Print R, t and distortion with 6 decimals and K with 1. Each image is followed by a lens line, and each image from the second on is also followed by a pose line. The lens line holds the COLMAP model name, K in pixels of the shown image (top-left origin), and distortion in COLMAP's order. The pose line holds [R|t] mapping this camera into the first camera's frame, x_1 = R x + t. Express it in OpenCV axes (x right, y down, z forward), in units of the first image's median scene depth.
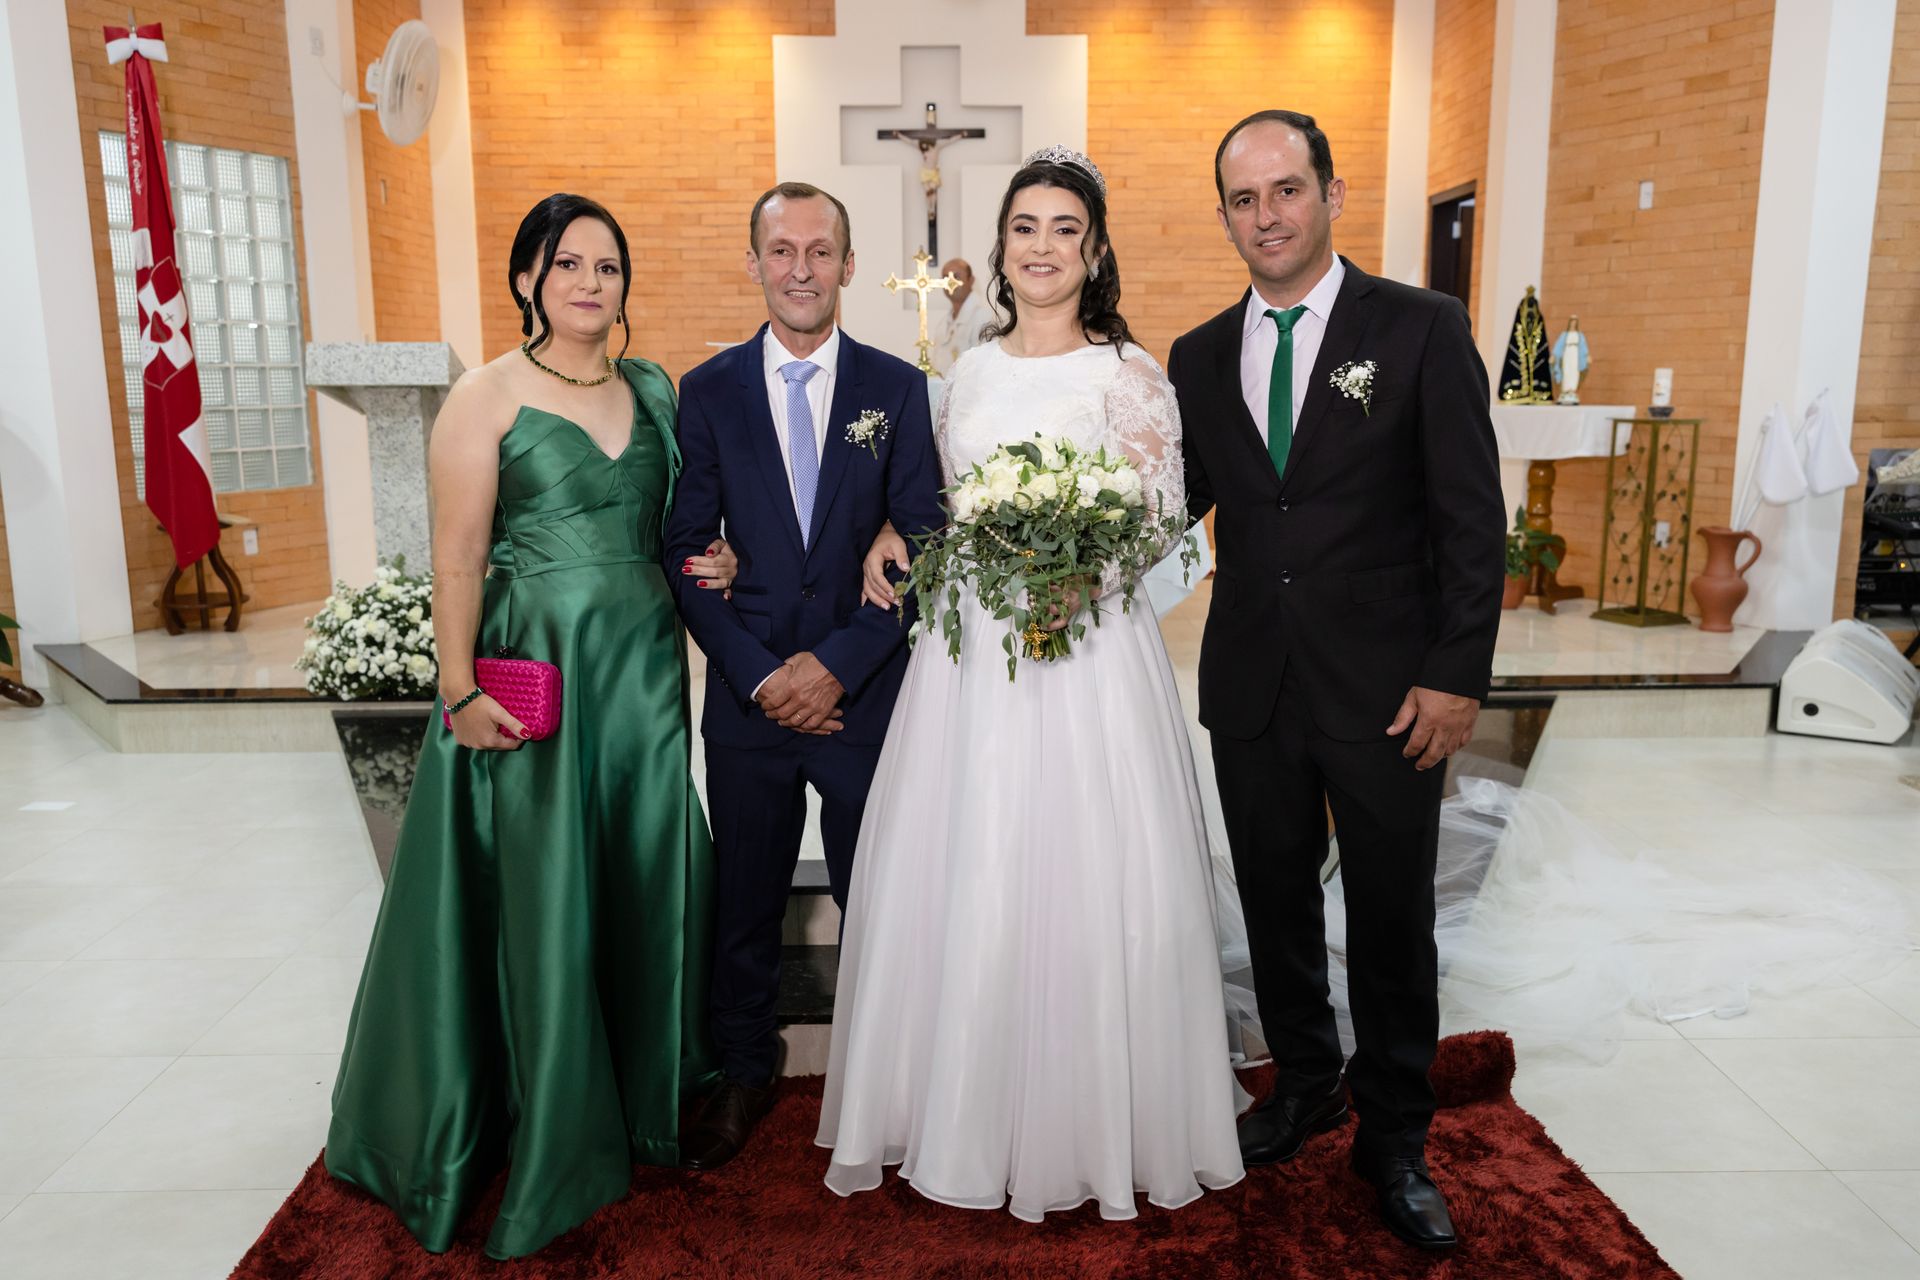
lens RADIAL K [[1533.9, 0, 970.3], [0, 1533.9, 636.2], [0, 0, 1]] dist [0.006309, 0.006210]
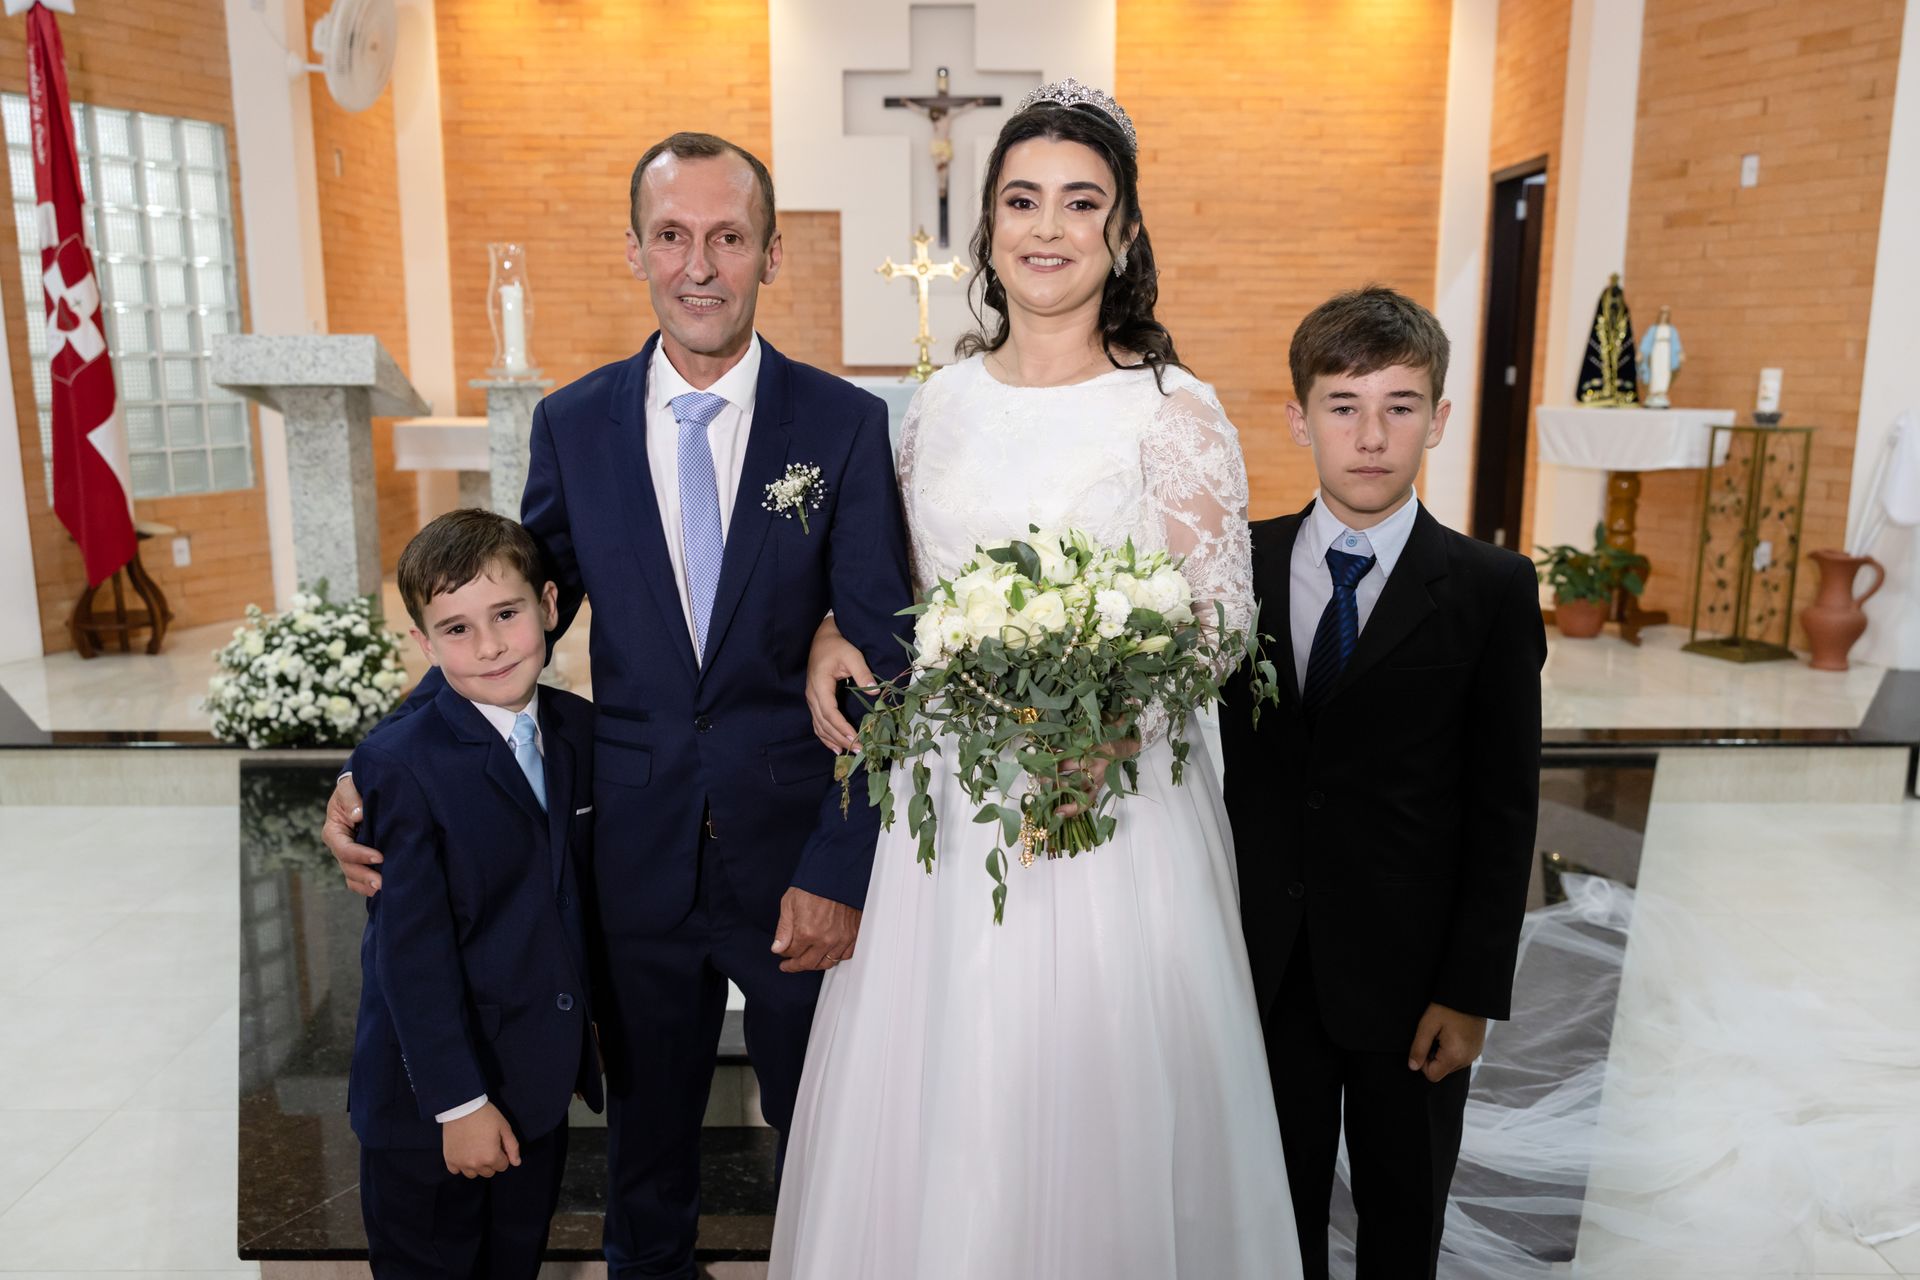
lens RADIAL K [[1556.8, 0, 961.7], [0, 1556.8, 635.4], [0, 0, 1]] dist [0.006587, 0.004578]
pose [[0.999832, 0.008290, -0.016345, 0.004454], [-0.008145, 0.999927, 0.008919, -0.024054], [0.016418, -0.008784, 0.999827, 0.092159]]
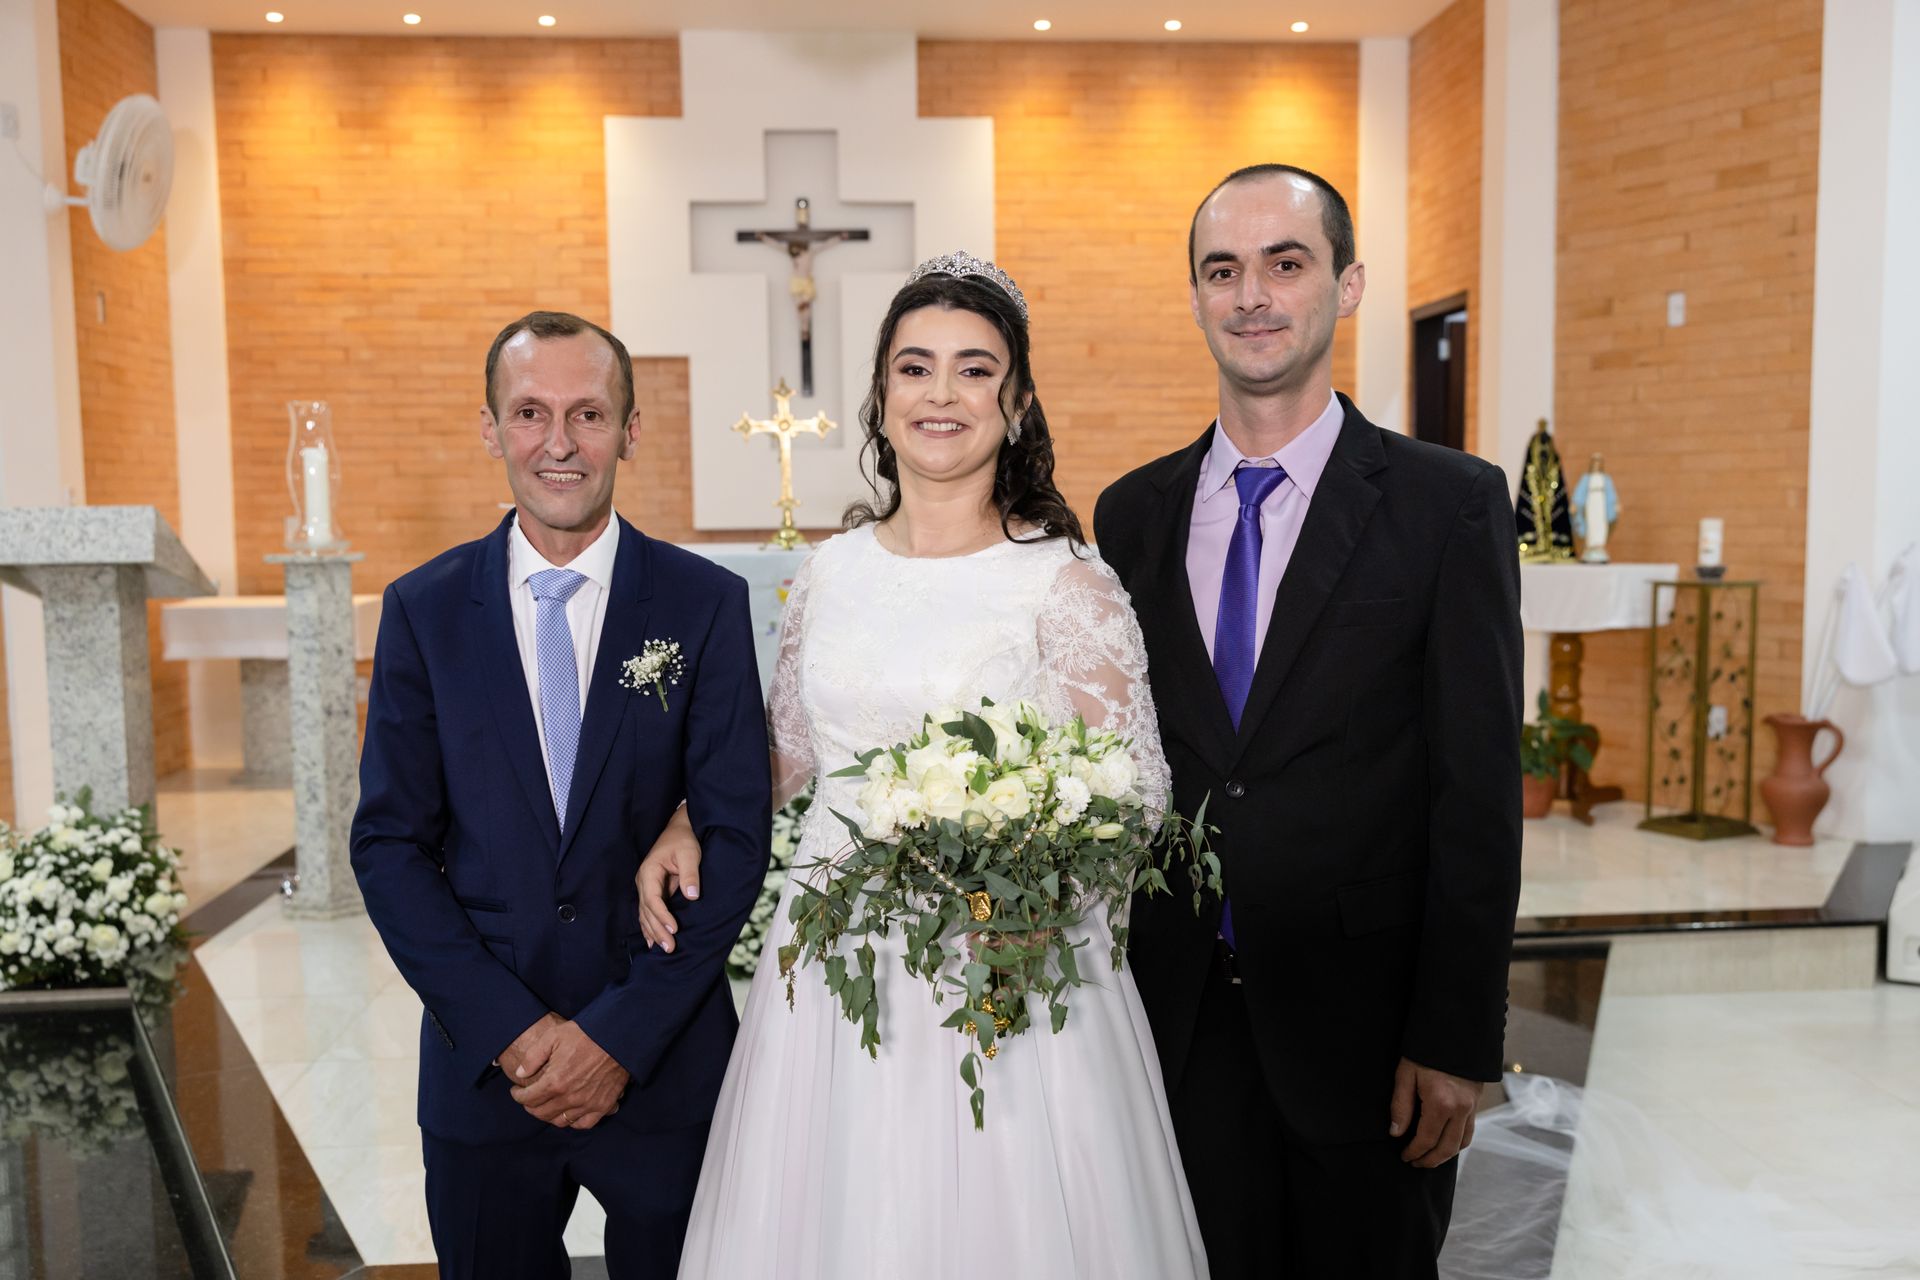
lens RADIAL K [[1837.4, 0, 978.5], [0, 1837.4, 665.3], [0, 0, 1]] dist [0.007506, 0.016755]
pose [[0.998023, -0.014439, 0.061171, 0.005476], [0.019651, 0.996146, -0.085478, -0.020553], [-0.059701, 0.086511, 0.994460, 0.060822]]
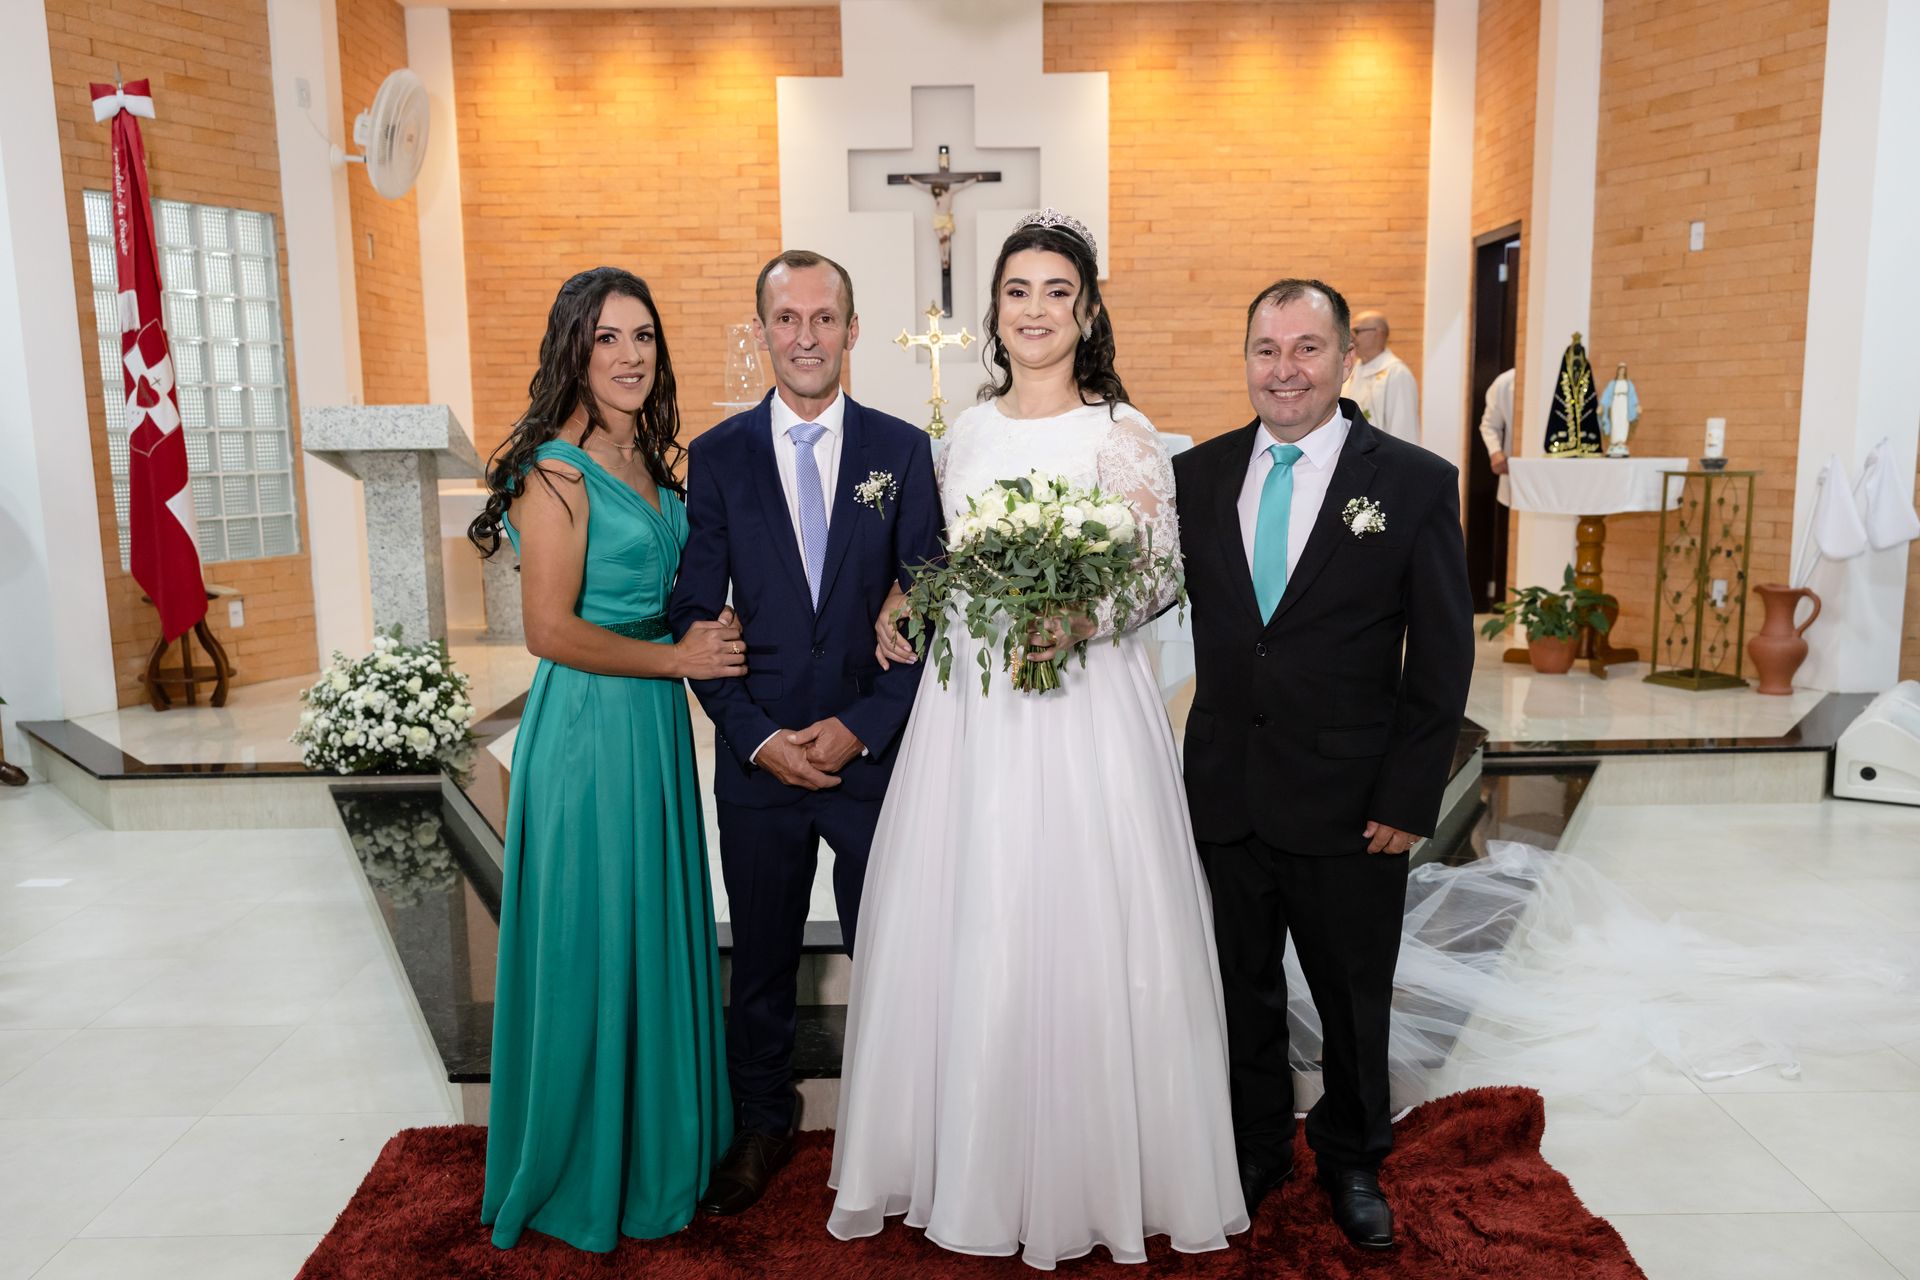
lens RADIAL K [[1682.9, 0, 970.0], [0, 1682.9, 694.5], [0, 0, 1]] dist [0.006619, 0.004755]
pose [[0.999874, -0.007947, -0.013715, 0.002729], [0.007769, 0.999885, -0.013001, 0.006056], [0.013817, 0.012893, 0.999821, -0.042470]]
